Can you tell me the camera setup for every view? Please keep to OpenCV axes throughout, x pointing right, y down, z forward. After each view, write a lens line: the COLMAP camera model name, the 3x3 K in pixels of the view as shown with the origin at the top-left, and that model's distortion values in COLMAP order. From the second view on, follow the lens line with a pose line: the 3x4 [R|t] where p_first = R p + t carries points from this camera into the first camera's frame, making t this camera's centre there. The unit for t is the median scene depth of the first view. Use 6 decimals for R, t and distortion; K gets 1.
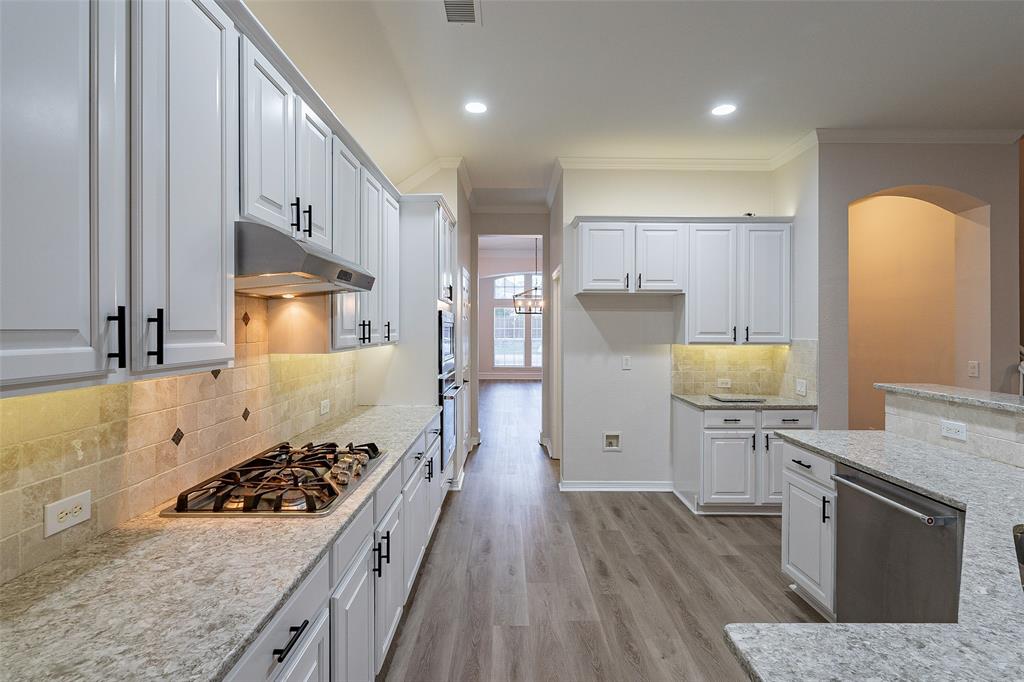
lens RADIAL K [[467.7, 0, 508.7], [0, 467.7, 329.6], [0, 0, 1]] dist [-0.009567, 0.004643]
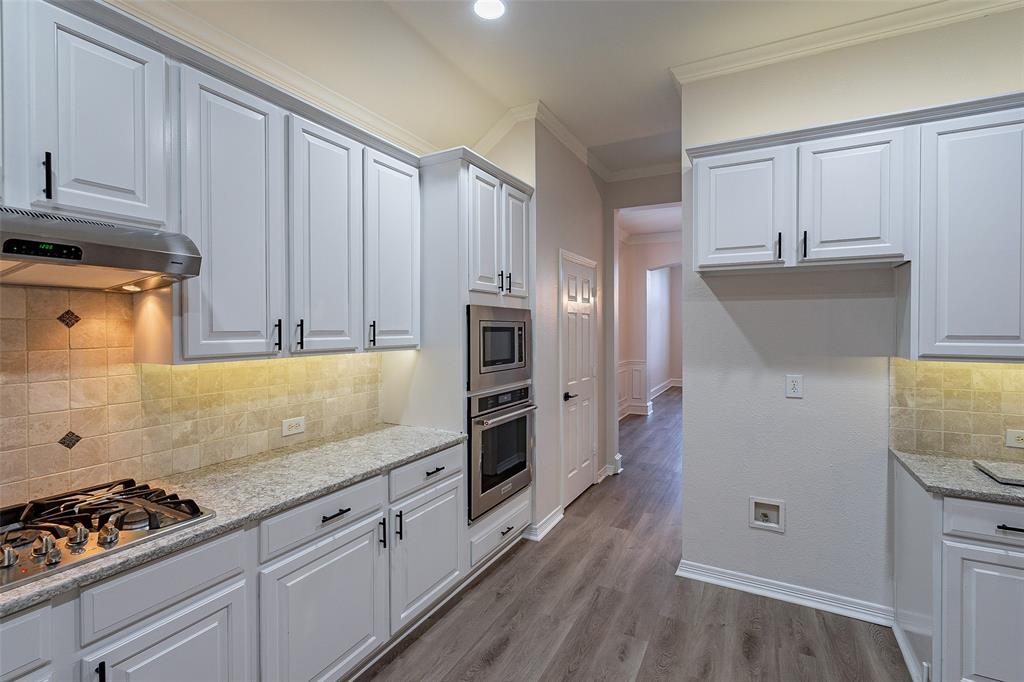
lens RADIAL K [[467.0, 0, 511.6], [0, 467.0, 331.5], [0, 0, 1]] dist [-0.000596, 0.000407]
pose [[0.880248, 0.001884, -0.474510, 0.307119], [0.001225, 0.999980, 0.006243, -0.003392], [0.474512, -0.006076, 0.880228, 0.436474]]
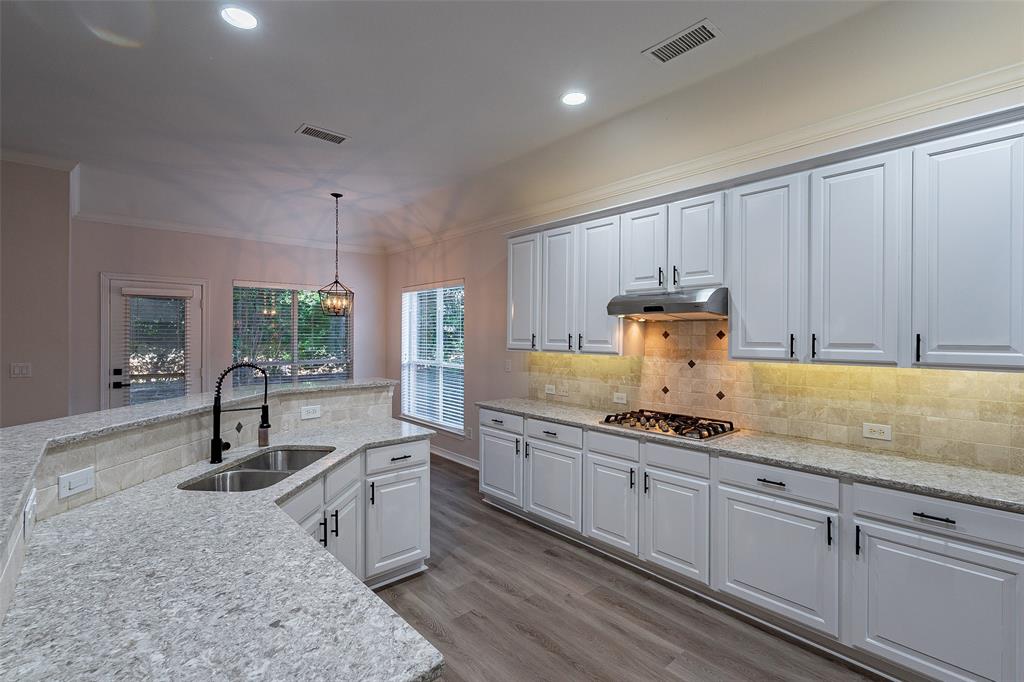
lens RADIAL K [[466.0, 0, 509.6], [0, 466.0, 338.8], [0, 0, 1]] dist [-0.004248, 0.000403]
pose [[-0.751327, -0.001533, -0.659928, 0.665495], [-0.007344, 0.999955, 0.006038, -0.008855], [0.659889, 0.009383, -0.751305, 1.128196]]
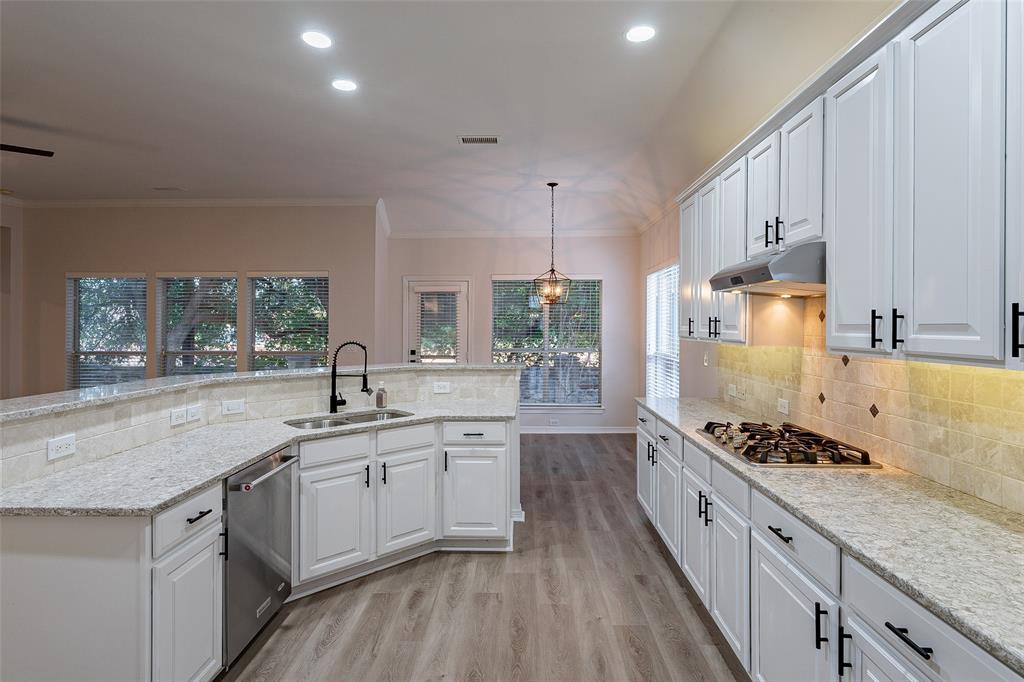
lens RADIAL K [[541.4, 0, 510.1], [0, 541.4, 325.5], [0, 0, 1]] dist [0.000209, -0.000096]
pose [[-0.999520, -0.003903, 0.030749, 0.115346], [-0.003887, 0.999992, 0.000589, 0.002298], [-0.030751, 0.000469, -0.999527, 1.434481]]
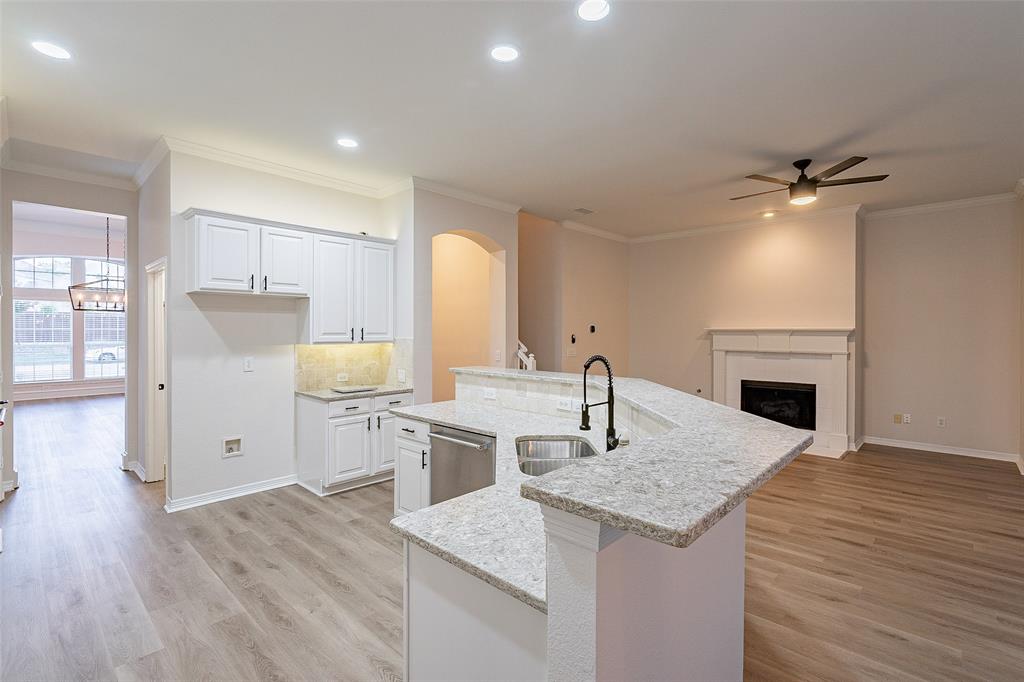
lens RADIAL K [[467.7, 0, 508.7], [0, 467.7, 329.6], [0, 0, 1]] dist [-0.009567, 0.004643]
pose [[0.688898, -0.001286, 0.724857, -0.119500], [0.001914, 0.999998, -0.000044, -0.001922], [-0.724856, 0.001418, 0.688899, -0.111654]]
